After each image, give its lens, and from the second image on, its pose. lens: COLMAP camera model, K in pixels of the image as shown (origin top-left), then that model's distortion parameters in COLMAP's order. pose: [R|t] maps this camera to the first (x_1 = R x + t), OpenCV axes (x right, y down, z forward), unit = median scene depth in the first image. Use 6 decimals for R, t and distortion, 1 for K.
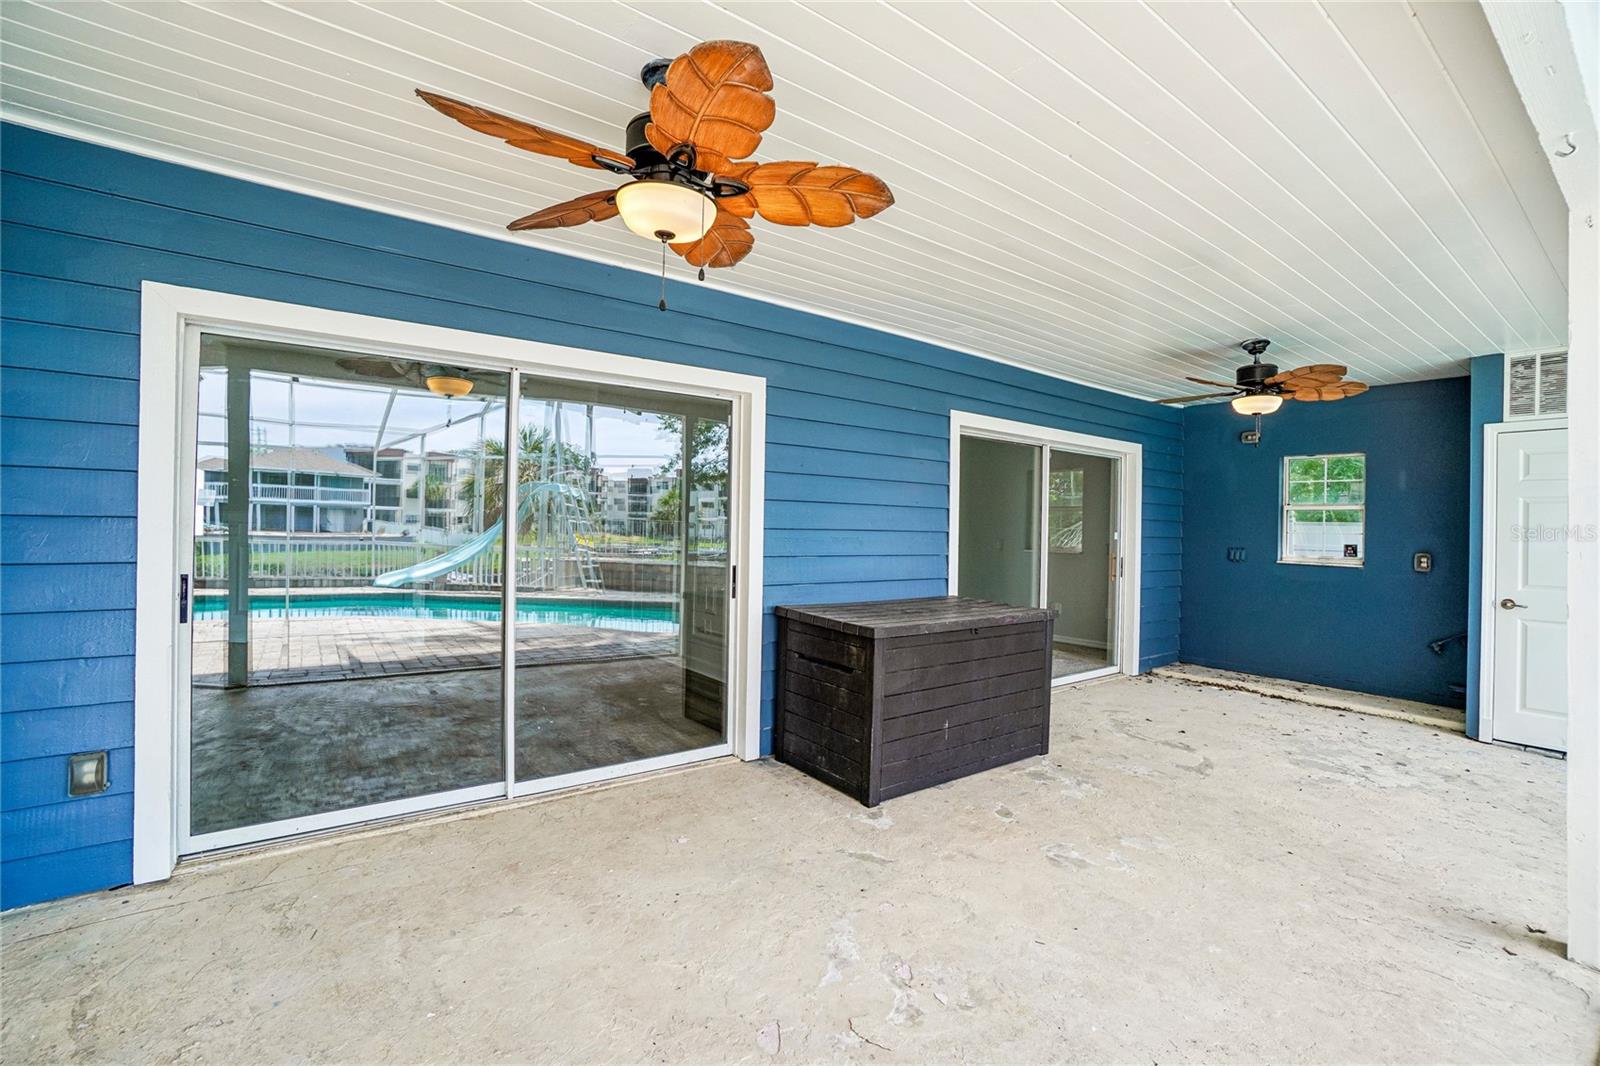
lens RADIAL K [[706.1, 0, 803.3], [0, 706.1, 521.4], [0, 0, 1]] dist [-0.068343, 0.025955]
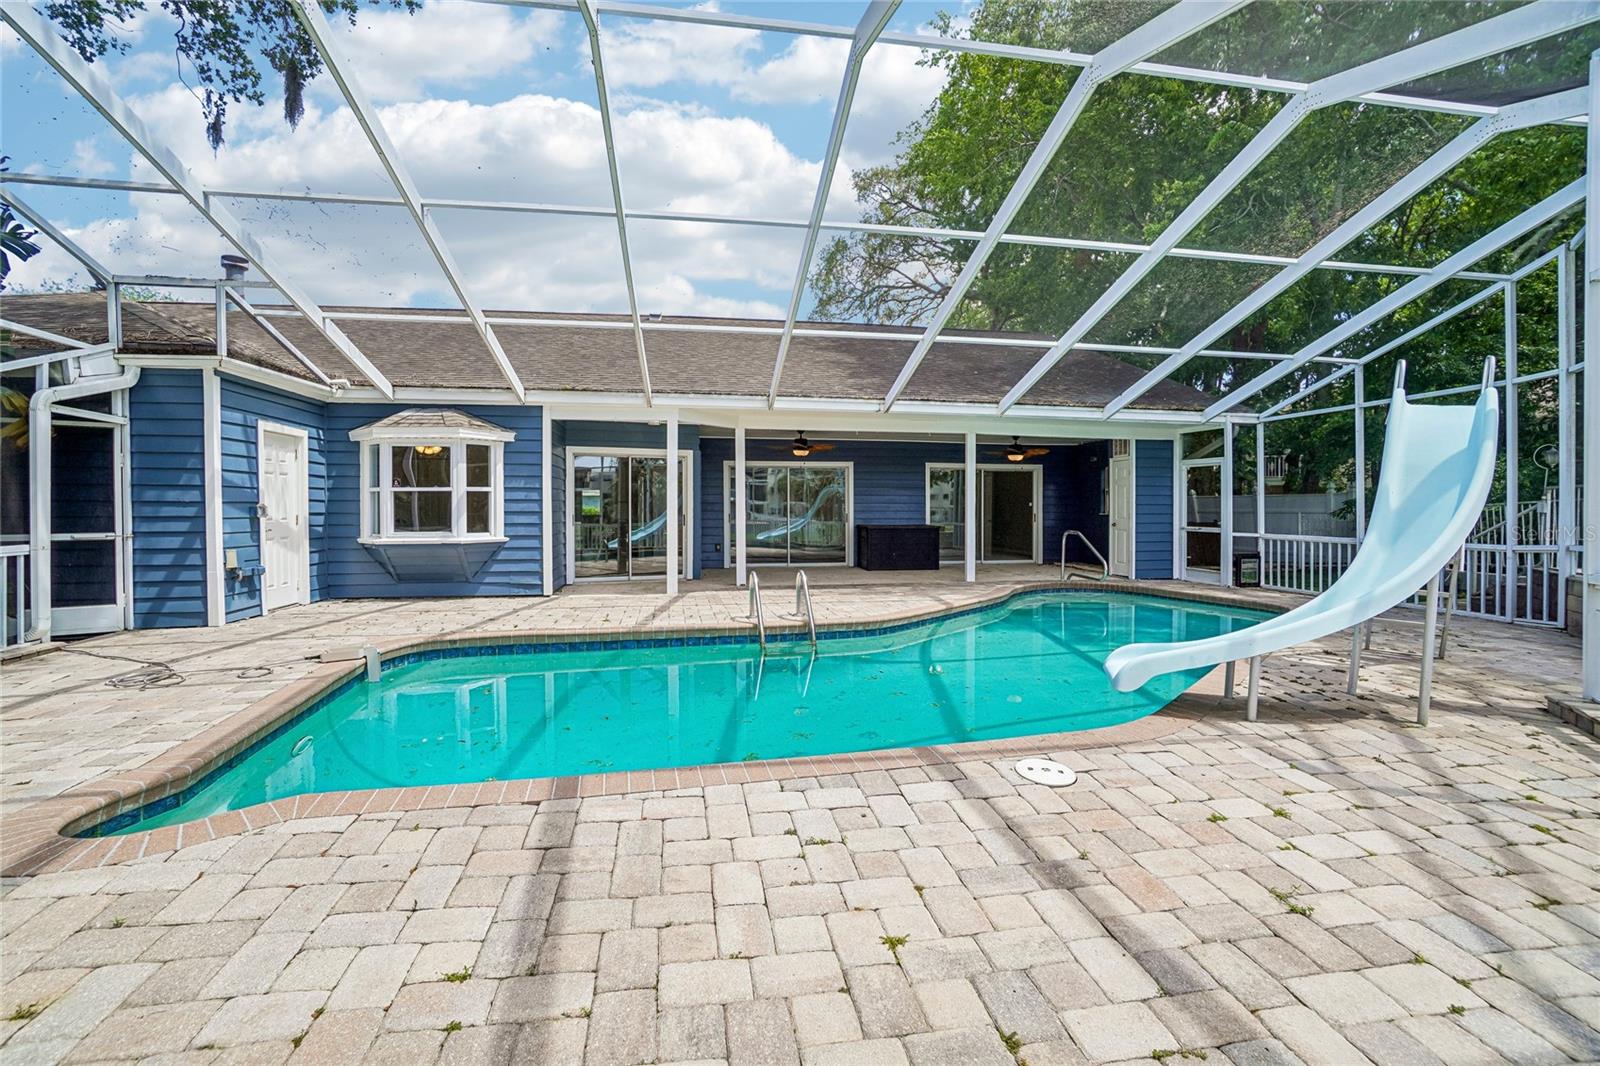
lens RADIAL K [[706.1, 0, 803.3], [0, 706.1, 521.4], [0, 0, 1]] dist [-0.068343, 0.025955]
pose [[0.888473, -0.014625, -0.458695, 1.248642], [0.022815, 0.999664, 0.012319, 0.047129], [0.458361, -0.021410, 0.888508, -2.123697]]
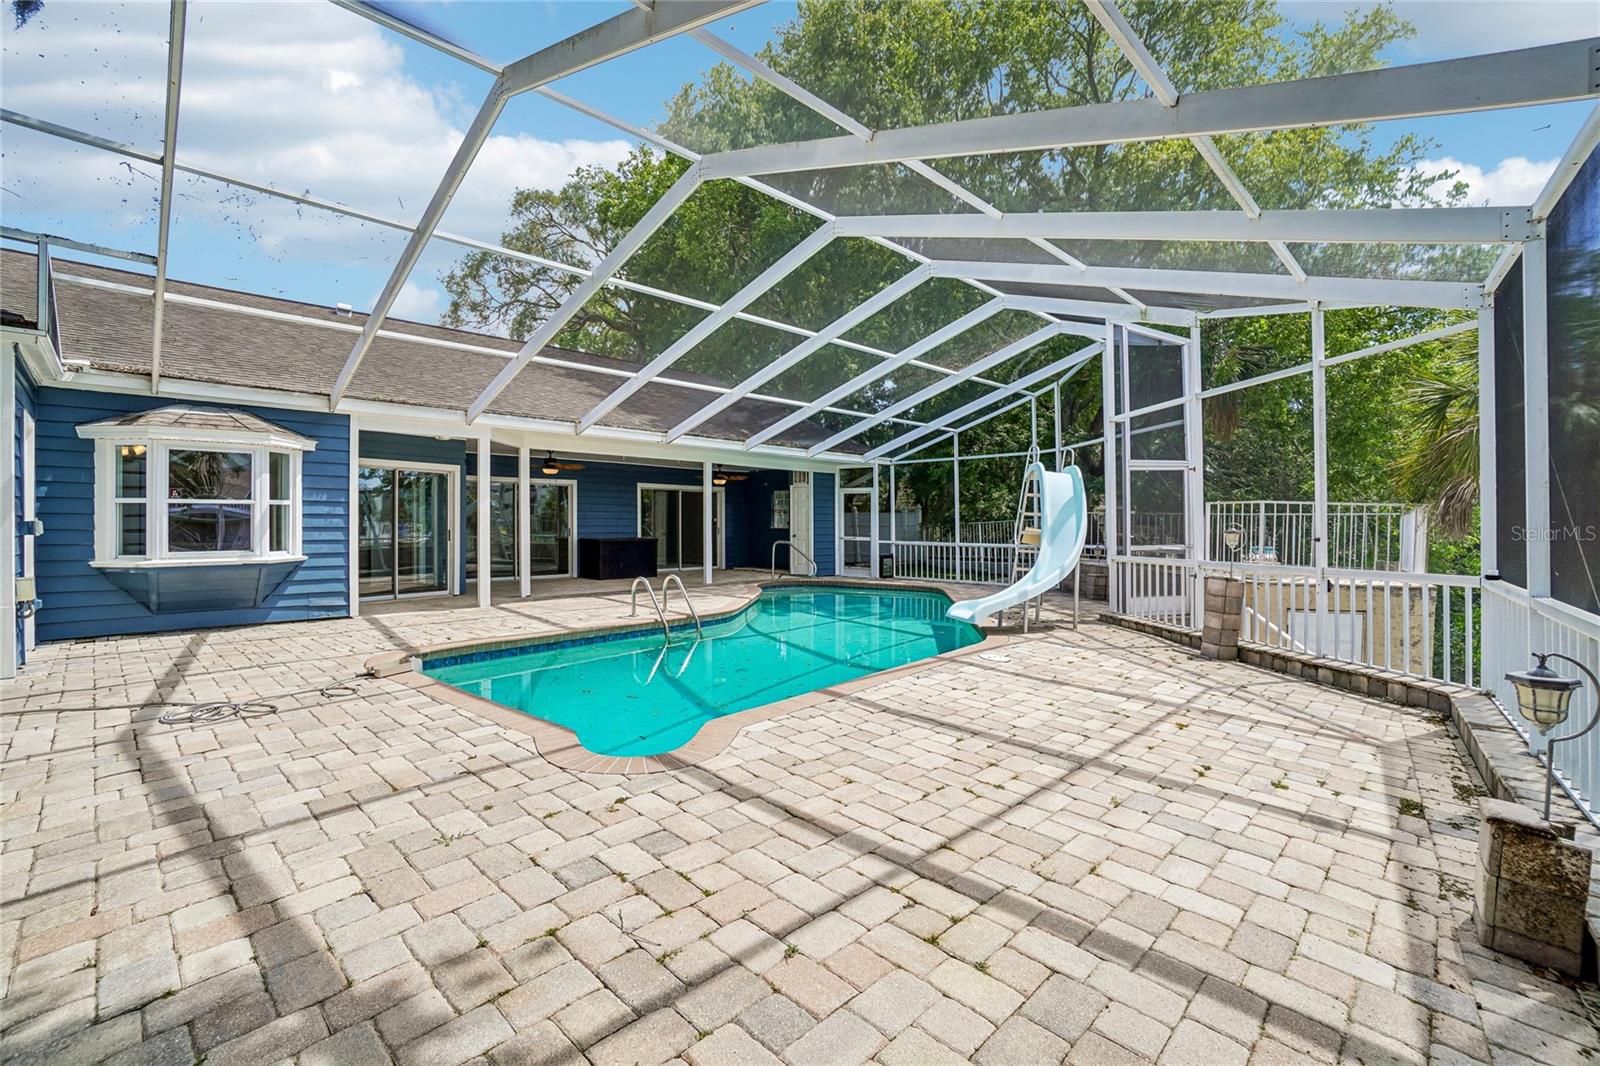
lens RADIAL K [[706.1, 0, 803.3], [0, 706.1, 521.4], [0, 0, 1]] dist [-0.068343, 0.025955]
pose [[0.988552, -0.021177, 0.149386, 0.548586], [0.020265, 0.999766, 0.007625, 0.019539], [-0.149513, -0.004511, 0.988750, -2.737391]]
